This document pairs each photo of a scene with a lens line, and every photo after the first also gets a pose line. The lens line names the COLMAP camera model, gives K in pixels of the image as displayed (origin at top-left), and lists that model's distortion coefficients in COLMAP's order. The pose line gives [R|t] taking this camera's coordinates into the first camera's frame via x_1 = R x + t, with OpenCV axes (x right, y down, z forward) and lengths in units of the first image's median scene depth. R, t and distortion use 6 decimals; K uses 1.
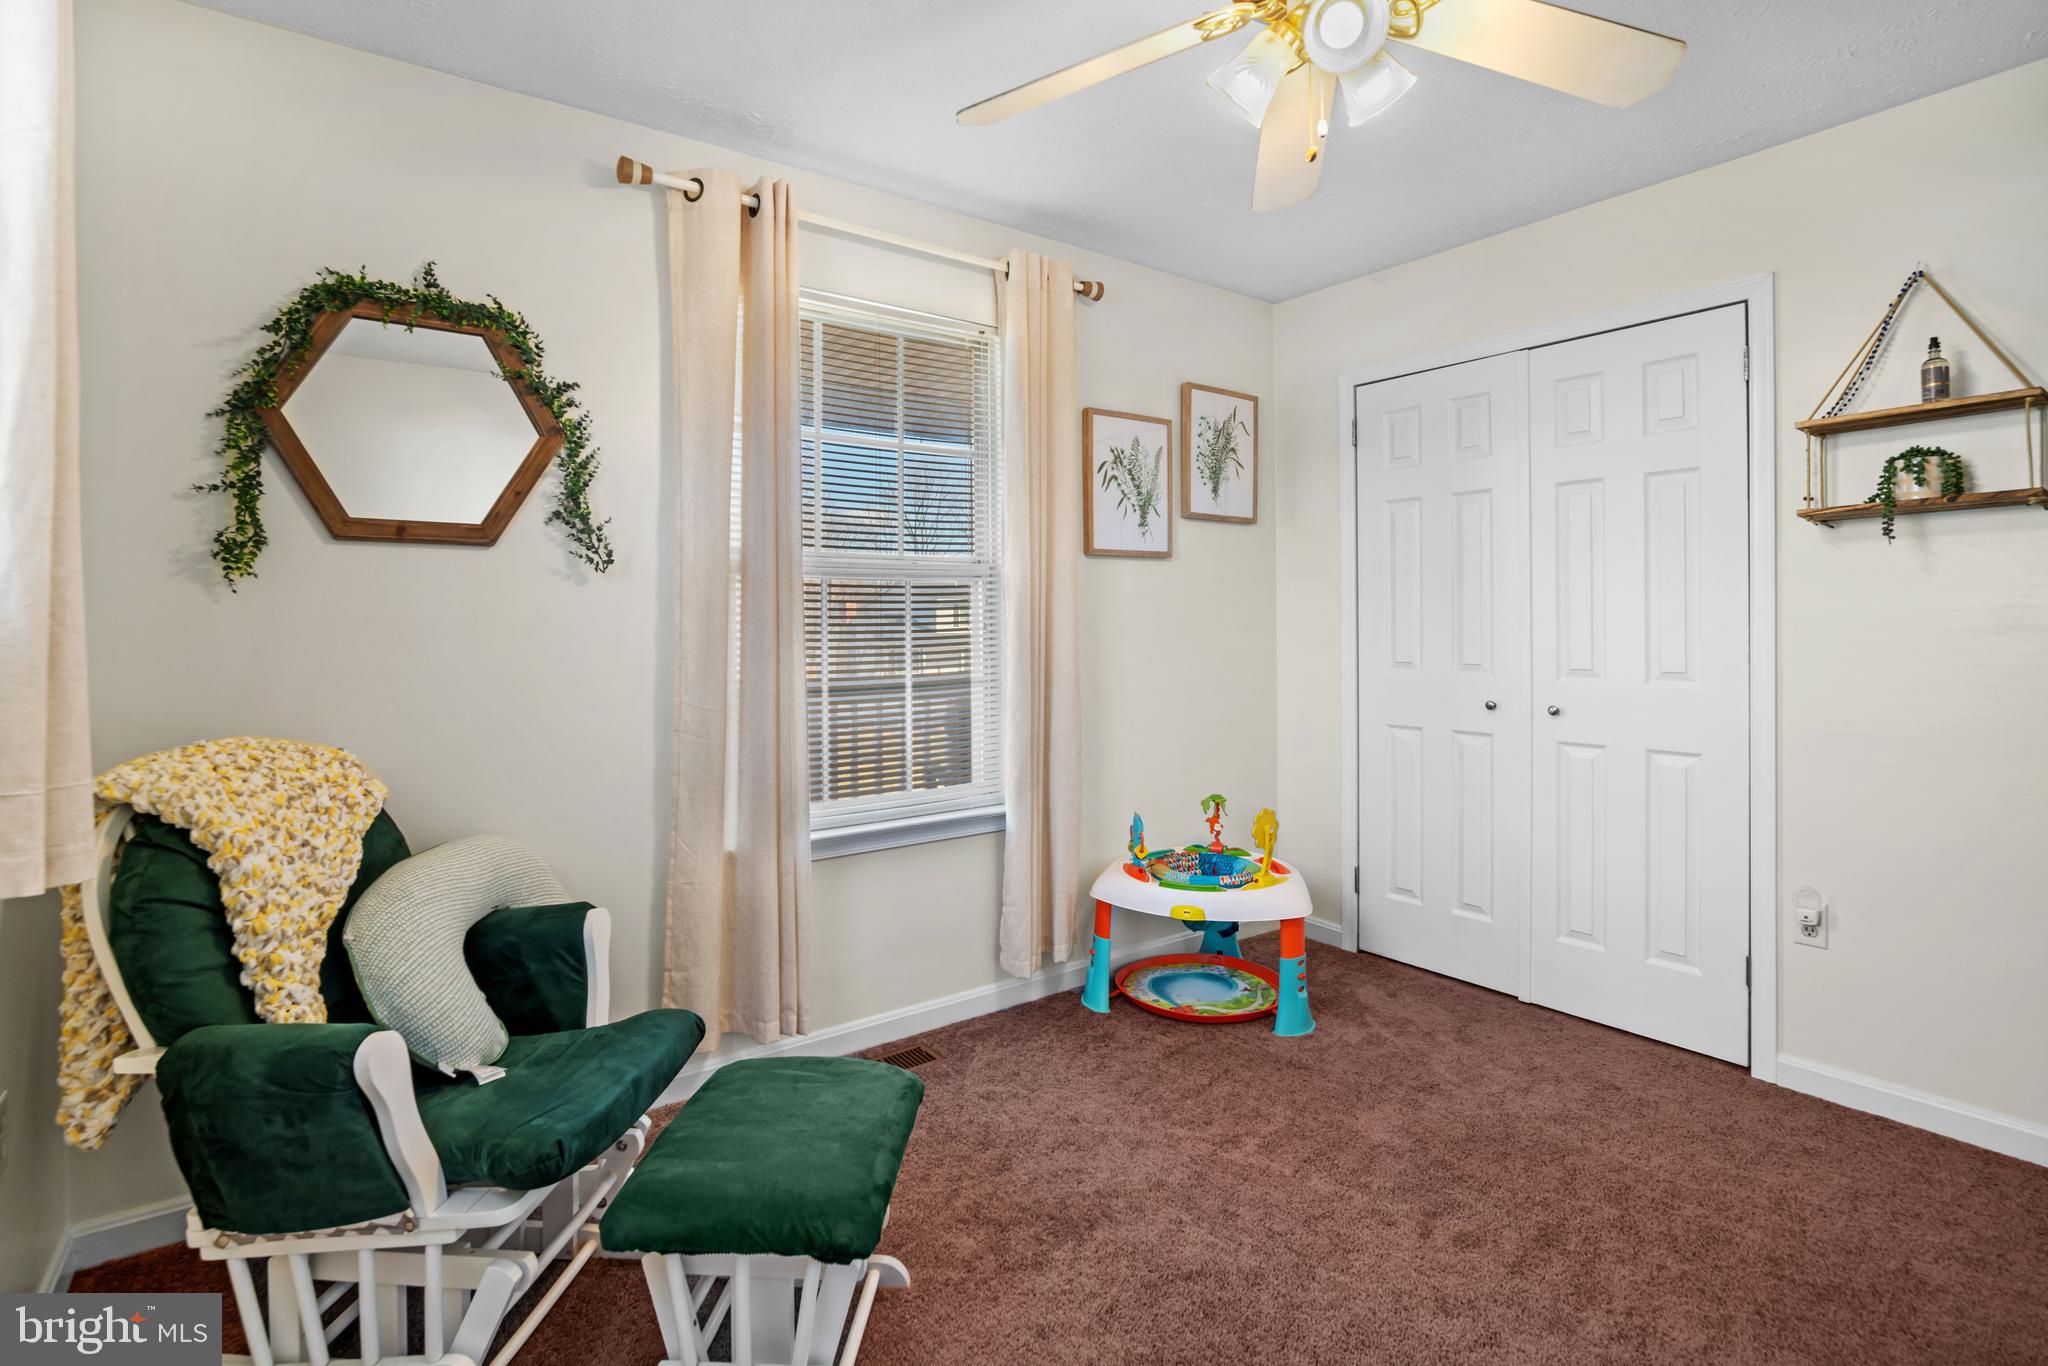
lens RADIAL K [[971.6, 0, 1016.2], [0, 971.6, 632.2], [0, 0, 1]] dist [-0.032275, 0.000332]
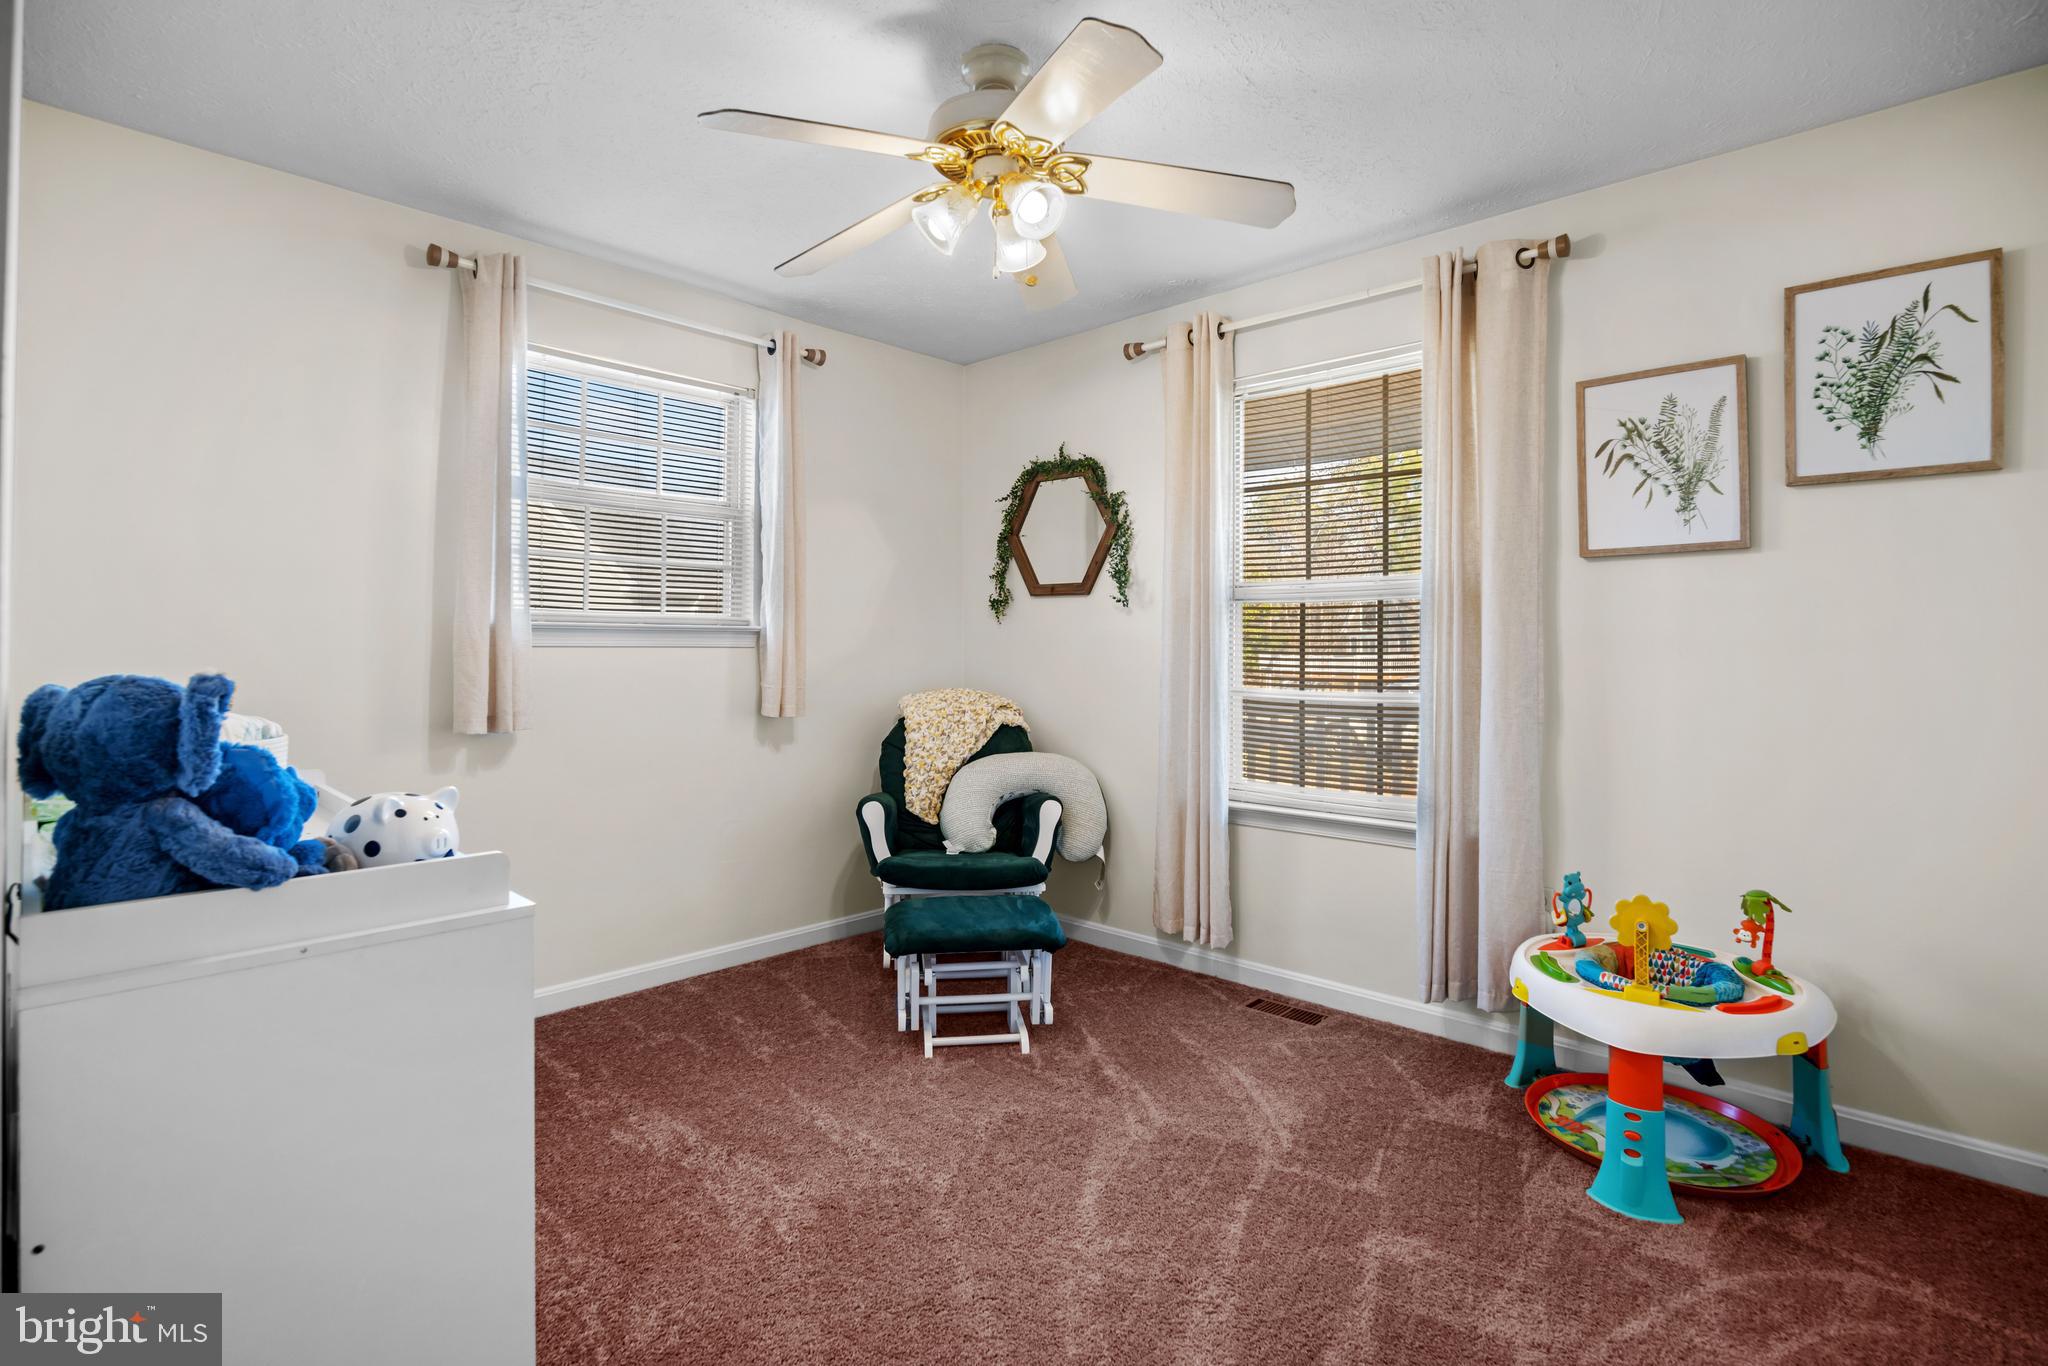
lens RADIAL K [[971.6, 0, 1016.2], [0, 971.6, 632.2], [0, 0, 1]] dist [-0.032275, 0.000332]
pose [[0.181319, -0.001196, -0.983424, 0.845890], [-0.007100, 0.999972, -0.002525, -0.010850], [0.983399, 0.007440, 0.181305, 0.394360]]
